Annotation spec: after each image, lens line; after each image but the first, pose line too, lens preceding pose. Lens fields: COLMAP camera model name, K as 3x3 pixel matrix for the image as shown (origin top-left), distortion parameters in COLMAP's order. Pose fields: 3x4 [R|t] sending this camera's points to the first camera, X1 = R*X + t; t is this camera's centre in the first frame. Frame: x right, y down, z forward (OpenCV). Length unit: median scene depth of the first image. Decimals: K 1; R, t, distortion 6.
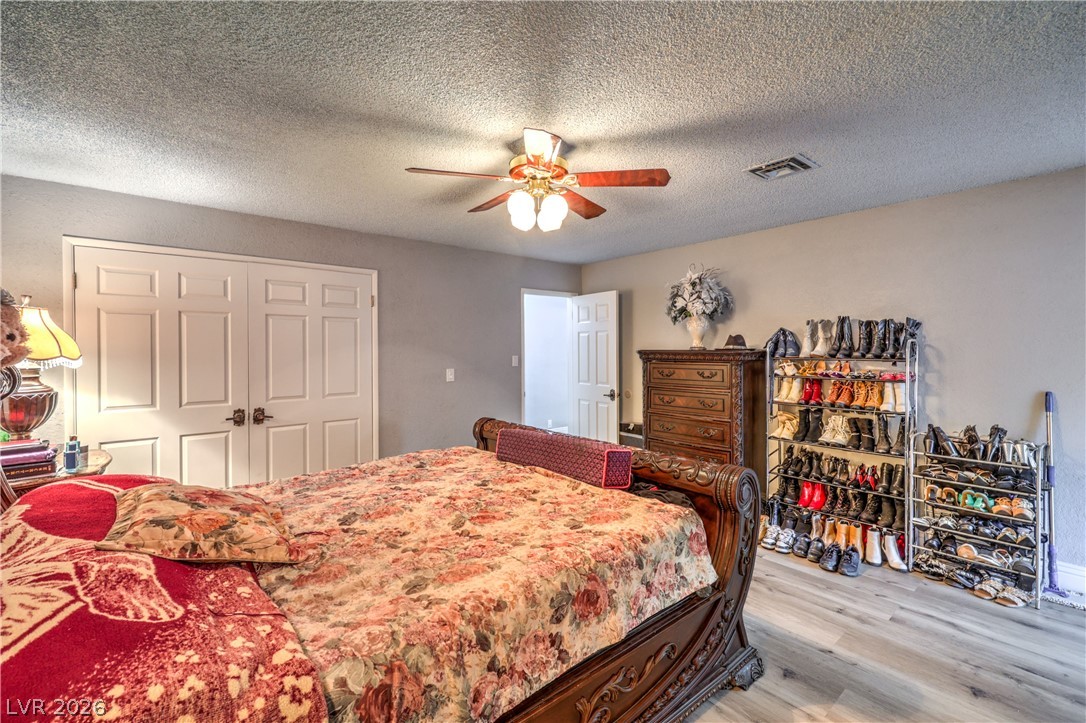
lens RADIAL K [[453.3, 0, 542.2], [0, 453.3, 354.5], [0, 0, 1]] dist [-0.001315, -0.000180]
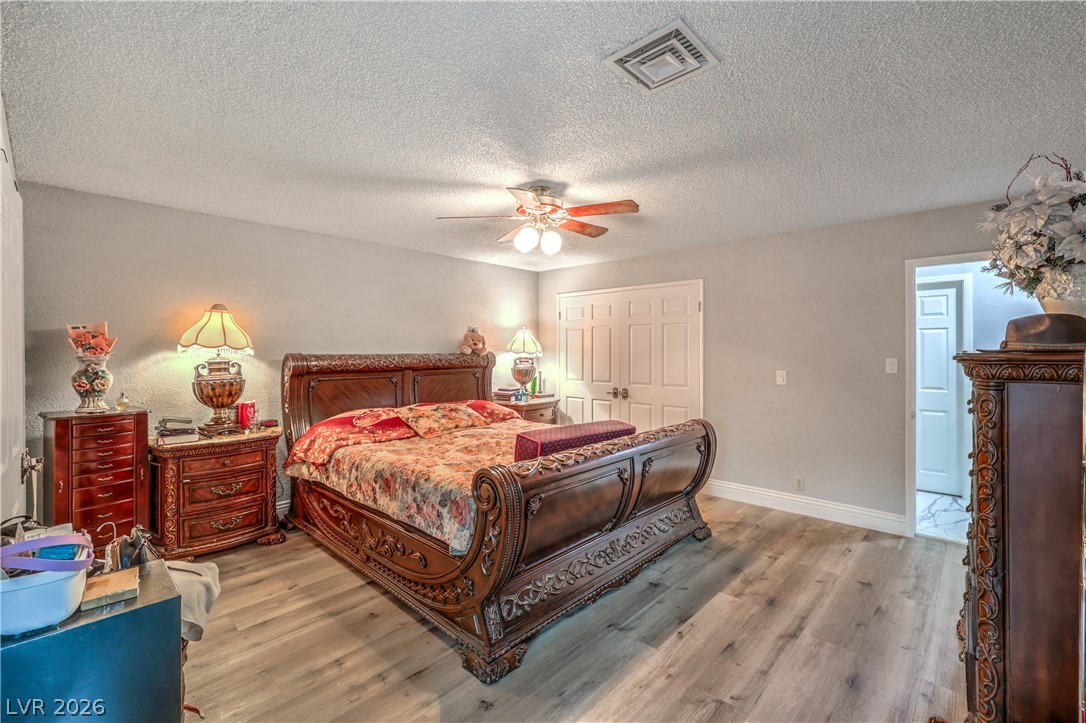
lens RADIAL K [[439.8, 0, 544.6], [0, 439.8, 351.6], [0, 0, 1]] dist [-0.001704, -0.000393]
pose [[0.156494, 0.007653, -0.987649, 0.763764], [-0.008284, 0.999945, 0.006436, -0.010592], [0.987644, 0.007174, 0.156549, 0.515498]]
